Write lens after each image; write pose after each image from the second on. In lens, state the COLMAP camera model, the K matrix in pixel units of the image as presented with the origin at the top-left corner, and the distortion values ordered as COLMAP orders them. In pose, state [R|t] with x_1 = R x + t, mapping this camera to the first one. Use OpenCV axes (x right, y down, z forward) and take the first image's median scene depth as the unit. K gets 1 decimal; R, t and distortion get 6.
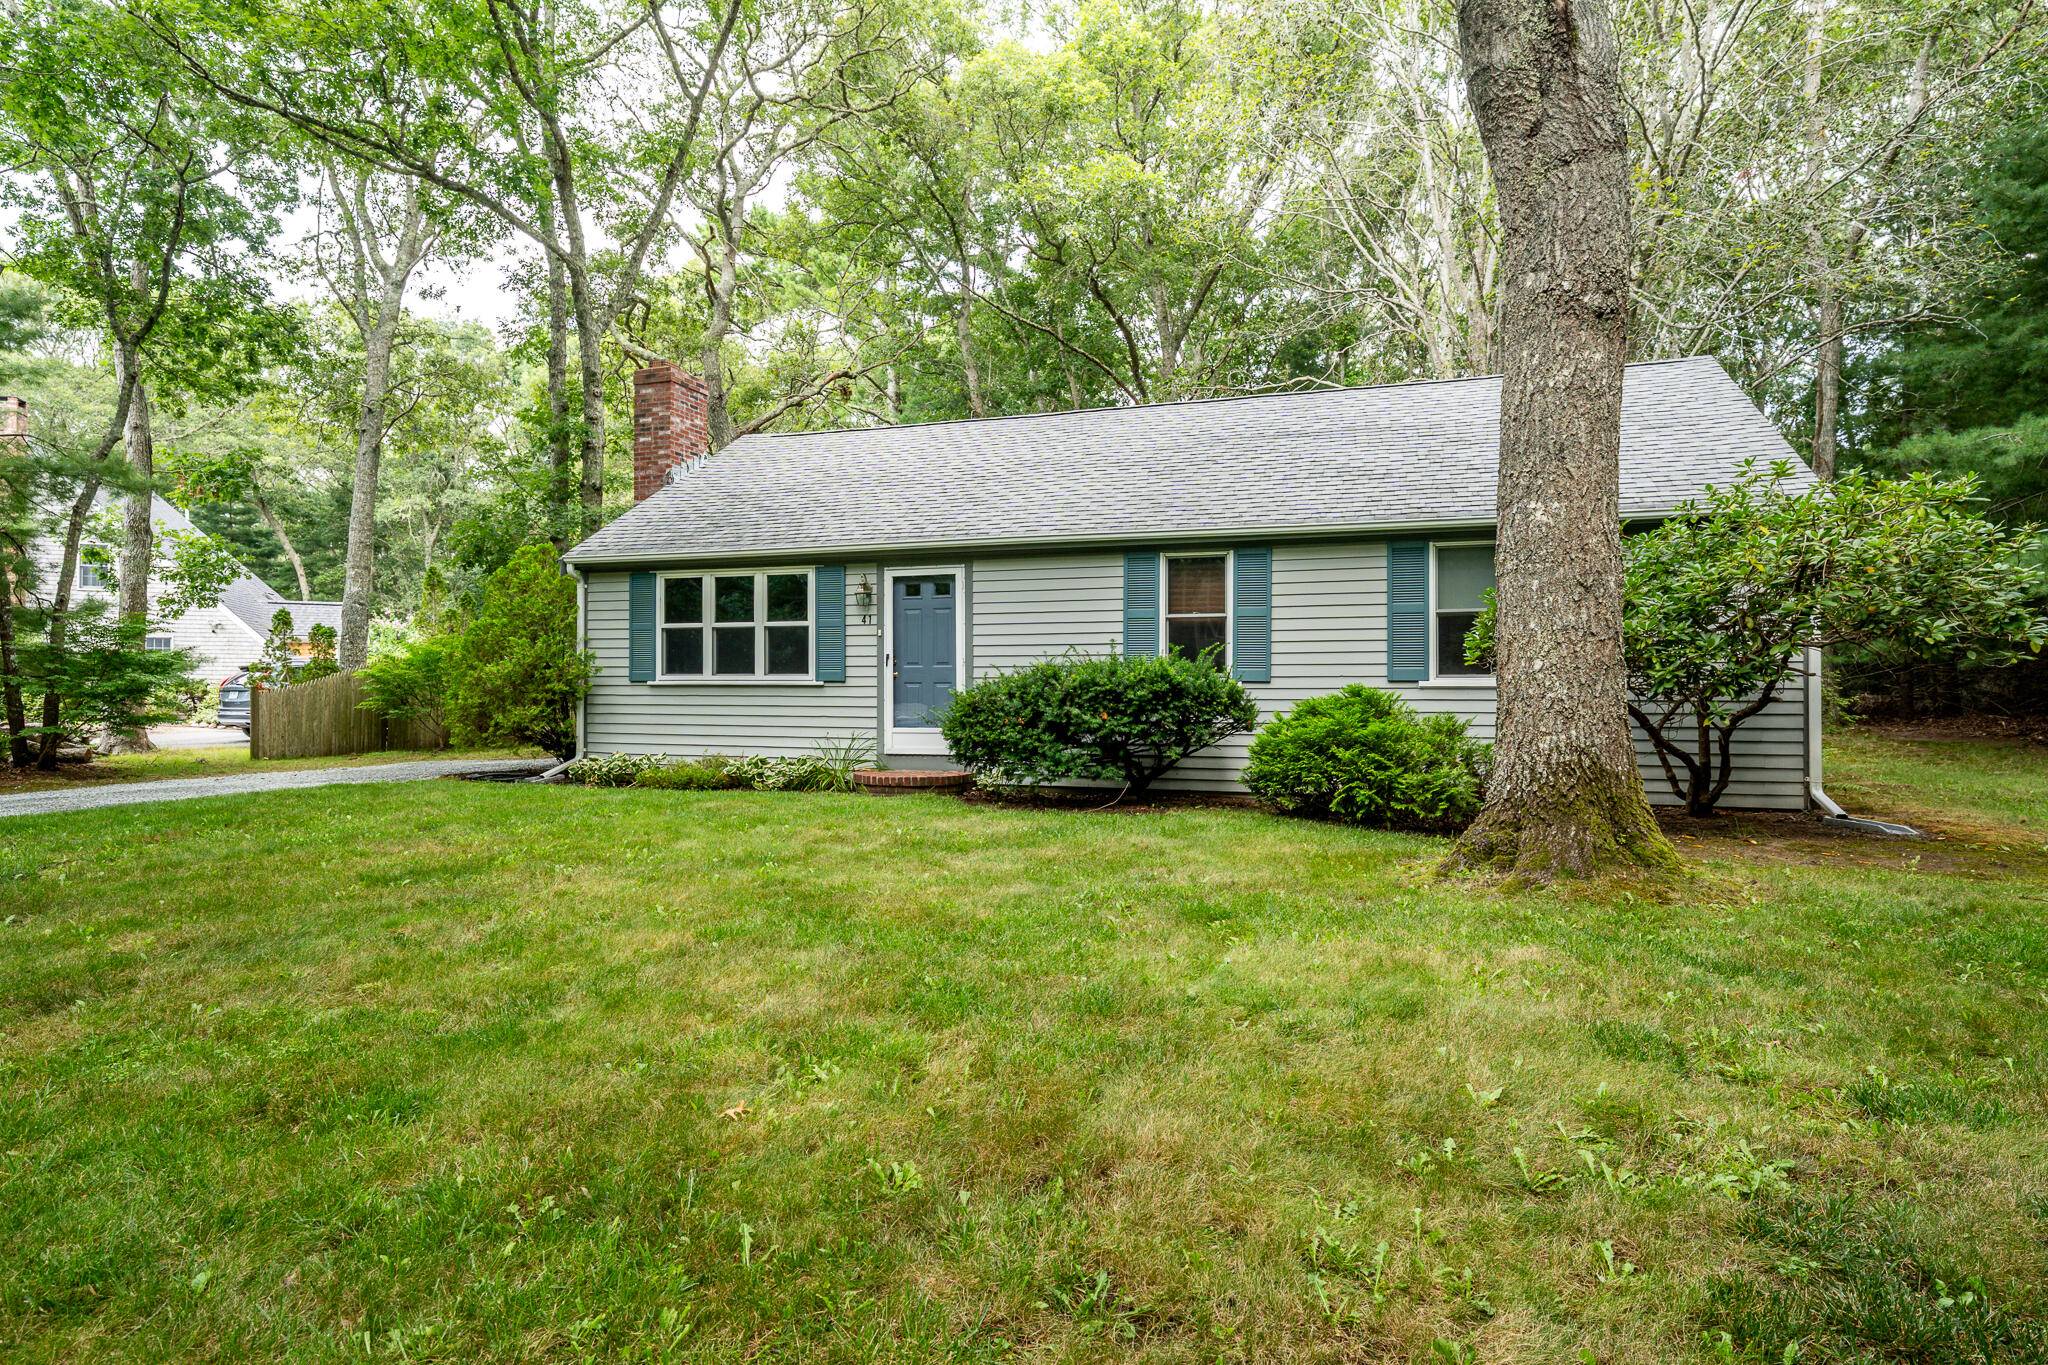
lens RADIAL K [[1145.6, 0, 1024.0], [0, 1145.6, 682.5], [0, 0, 1]] dist [0.000491, 0.000781]
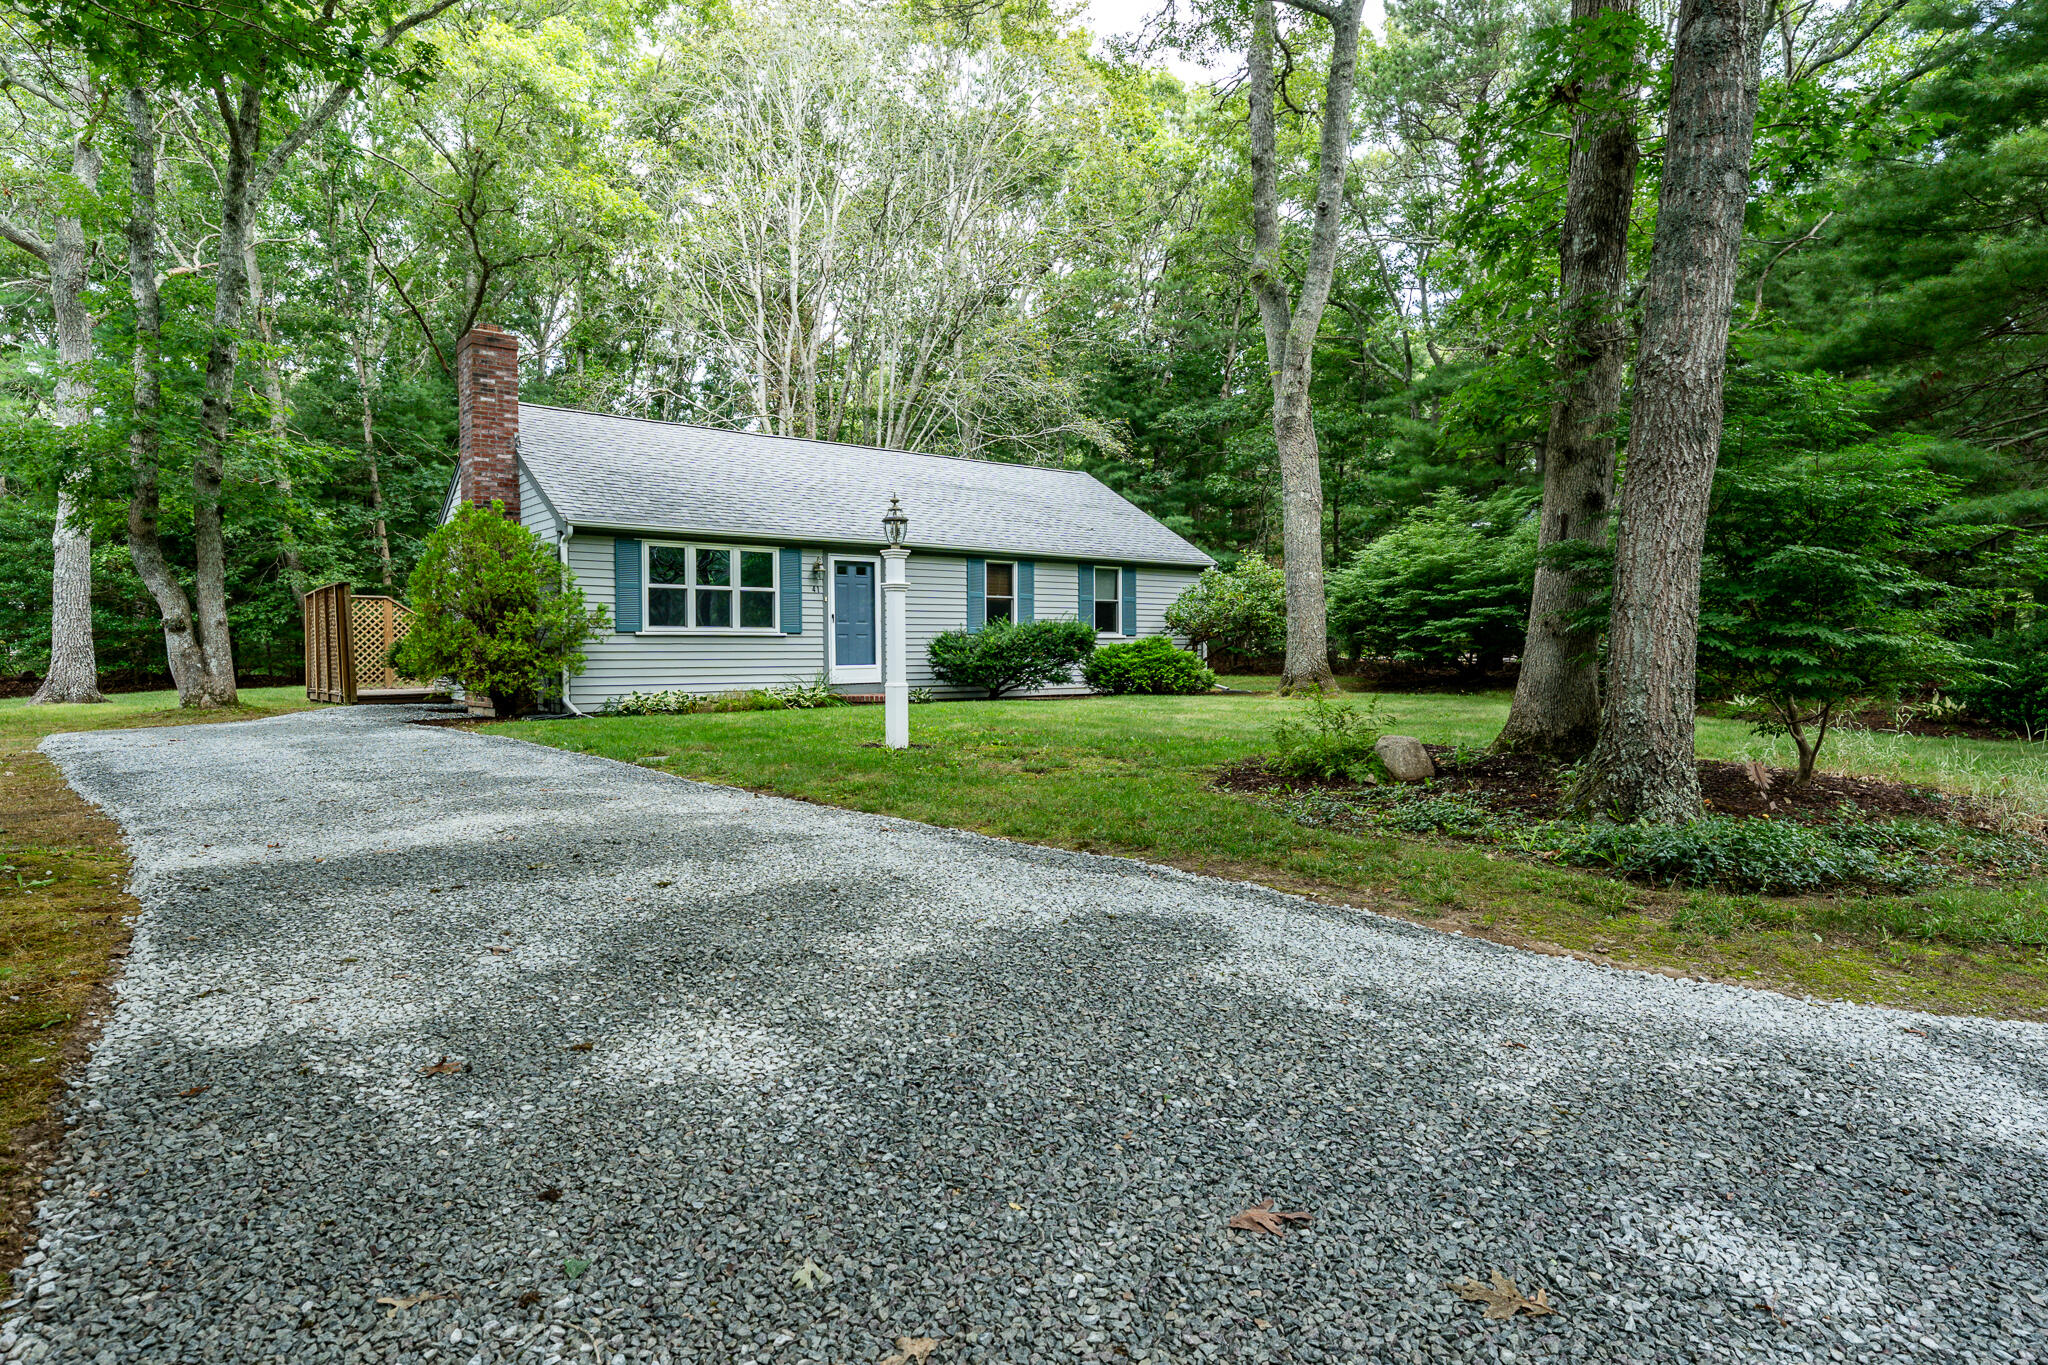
lens RADIAL K [[1145.6, 0, 1024.0], [0, 1145.6, 682.5], [0, 0, 1]] dist [0.000491, 0.000781]
pose [[0.521170, -0.028099, 0.852990, -1.215053], [0.001581, 0.999488, 0.031958, 0.015019], [-0.853451, -0.015307, 0.520948, 0.046898]]
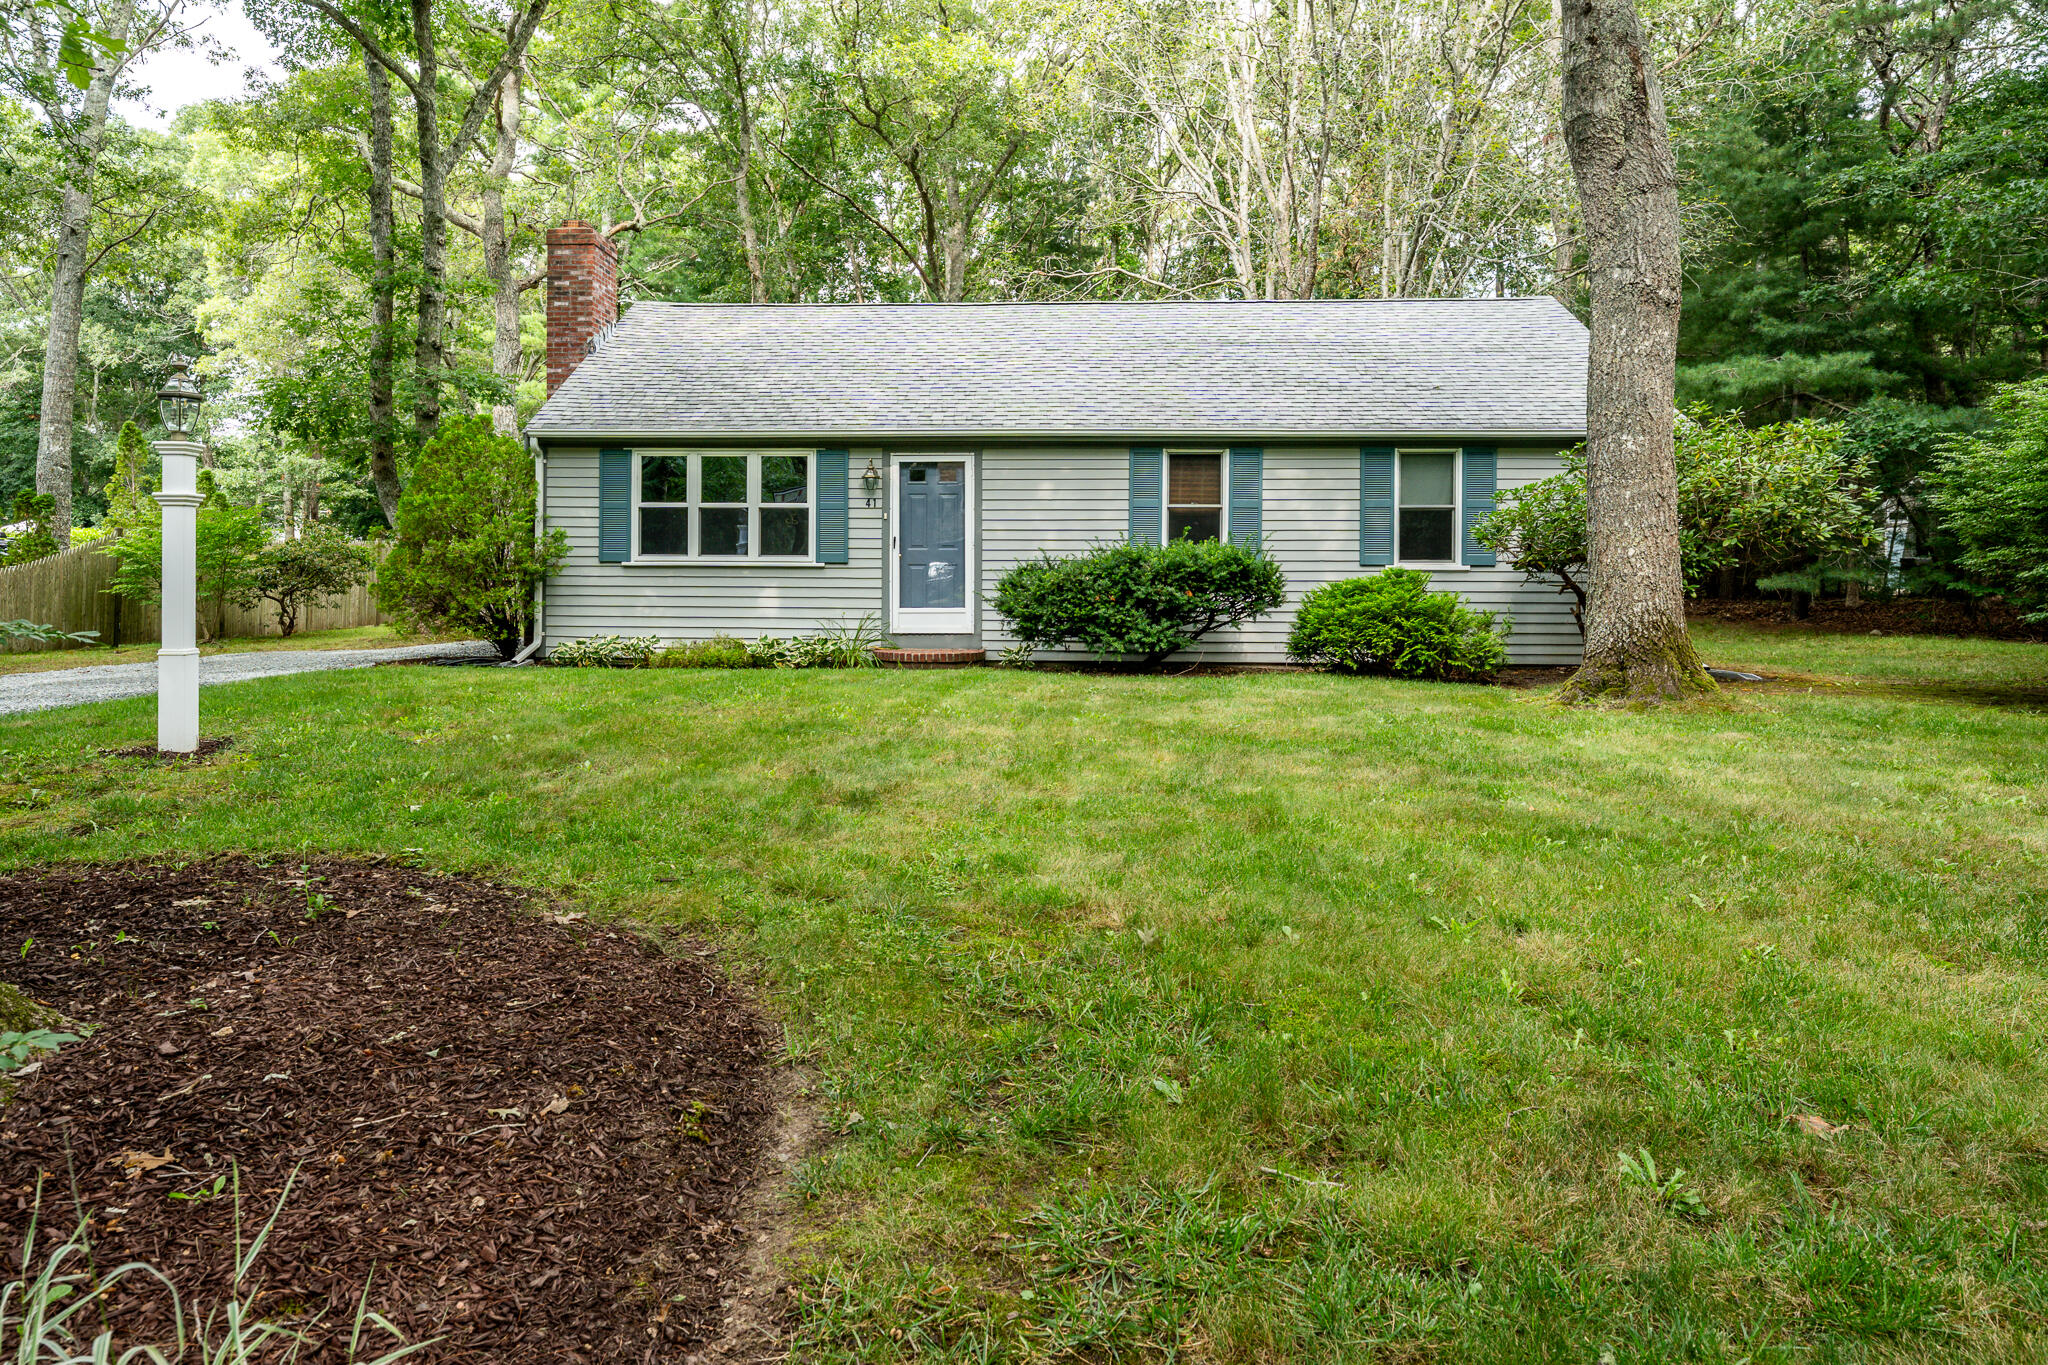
lens RADIAL K [[1268.2, 0, 1023.6], [0, 1268.2, 579.9], [0, 0, 1]] dist [0.005745, 0.000294]
pose [[0.959429, 0.002373, 0.281939, -0.328677], [-0.004683, 0.999961, 0.007521, 0.004953], [-0.281911, -0.008537, 0.959403, -0.131726]]
